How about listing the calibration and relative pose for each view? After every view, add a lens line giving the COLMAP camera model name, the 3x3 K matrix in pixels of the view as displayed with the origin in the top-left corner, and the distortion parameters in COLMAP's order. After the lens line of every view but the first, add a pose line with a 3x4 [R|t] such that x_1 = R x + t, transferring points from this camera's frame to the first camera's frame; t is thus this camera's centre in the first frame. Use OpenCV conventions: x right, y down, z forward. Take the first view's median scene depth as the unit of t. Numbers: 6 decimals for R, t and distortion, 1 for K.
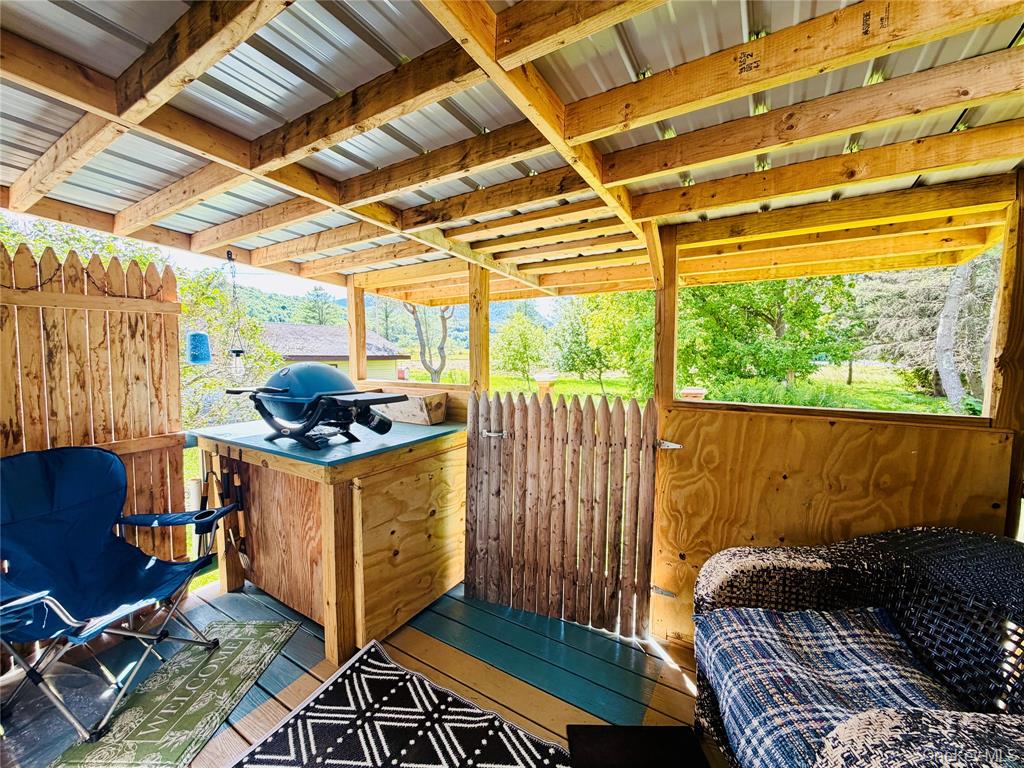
lens RADIAL K [[407.8, 0, 508.8], [0, 407.8, 387.0], [0, 0, 1]] dist [0.000180, 0.000397]
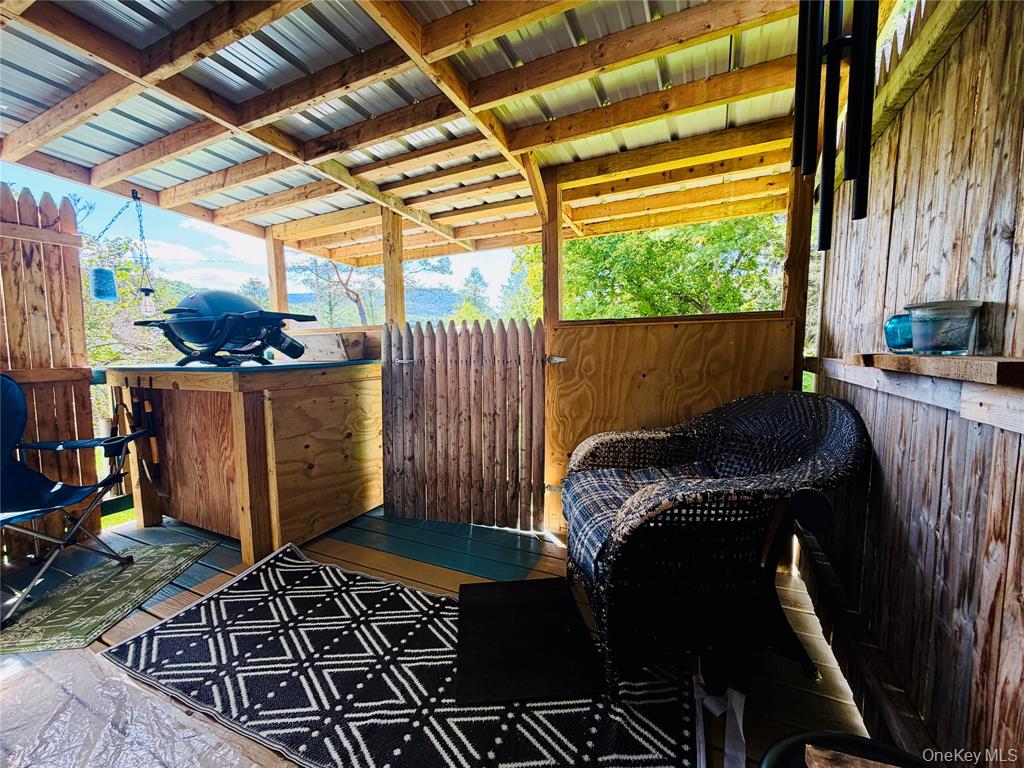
lens RADIAL K [[407.8, 0, 509.2], [0, 407.8, 387.5], [0, 0, 1]] dist [0.000180, 0.000397]
pose [[0.993435, -0.026643, 0.111255, 0.135243], [0.025523, 0.999608, 0.011477, 0.210007], [-0.111517, -0.008562, 0.993726, -0.132022]]
